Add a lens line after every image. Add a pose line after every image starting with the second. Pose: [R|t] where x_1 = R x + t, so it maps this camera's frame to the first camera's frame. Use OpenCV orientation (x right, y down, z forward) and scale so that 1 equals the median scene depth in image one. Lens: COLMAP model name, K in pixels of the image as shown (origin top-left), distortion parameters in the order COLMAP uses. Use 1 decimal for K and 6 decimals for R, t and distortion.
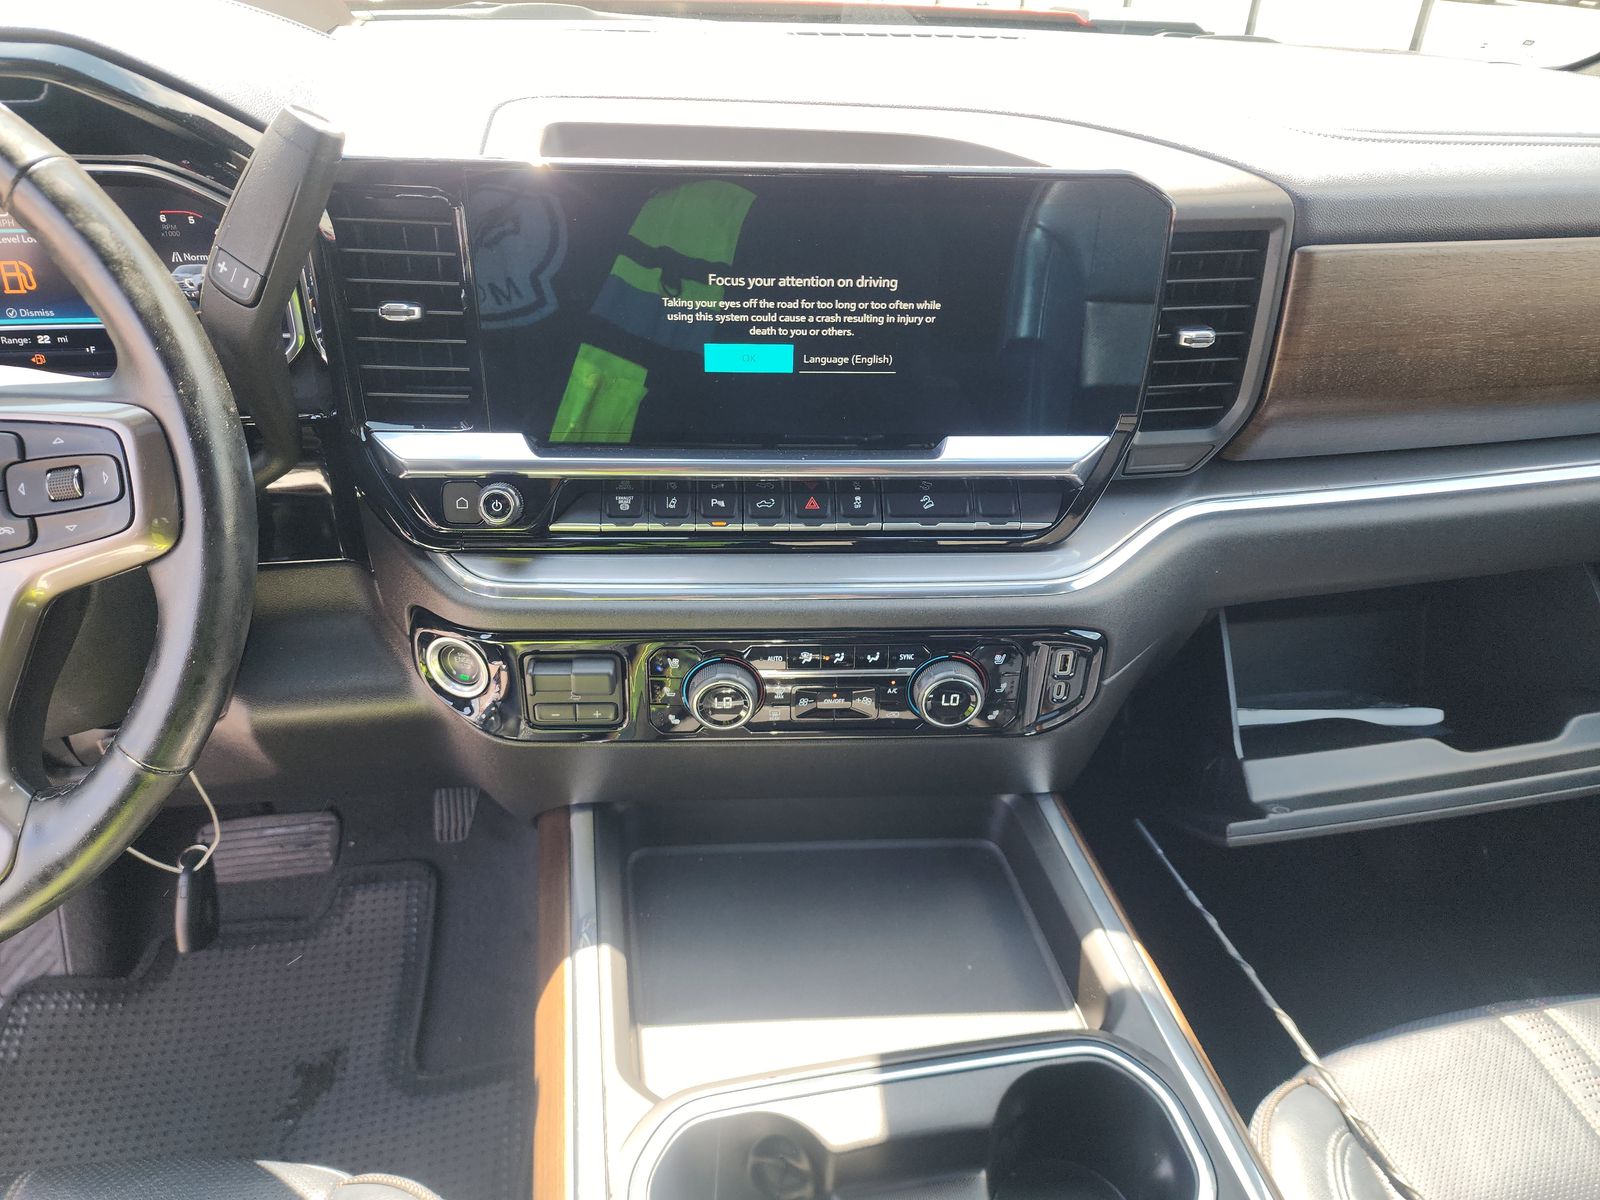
lens RADIAL K [[984.5, 0, 806.0], [0, 984.5, 616.4], [0, 0, 1]] dist [-0.001832, -0.011024]
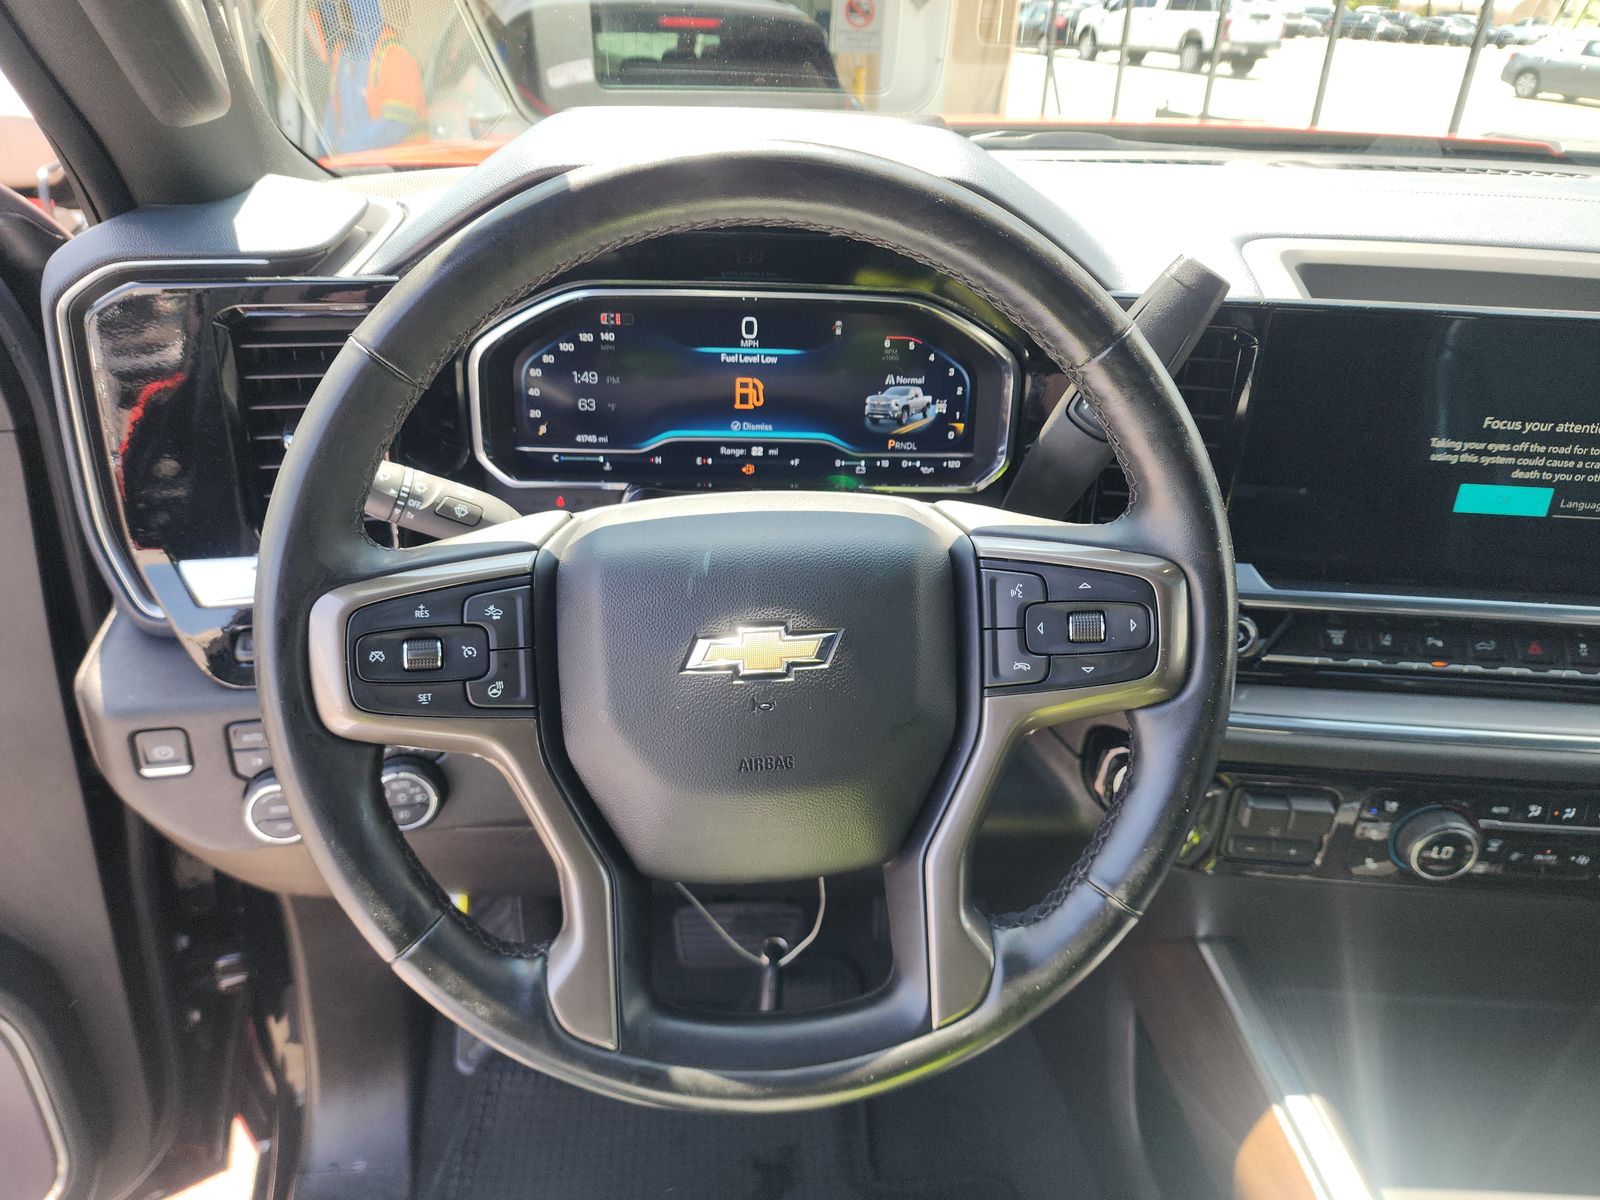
lens RADIAL K [[984.5, 0, 829.0], [0, 984.5, 640.7], [0, 0, 1]] dist [-0.001832, -0.011024]
pose [[0.987715, 0.064707, -0.142238, -0.575203], [-0.076656, 0.993828, -0.080191, 0.007561], [0.136171, 0.090109, 0.986579, -0.047657]]
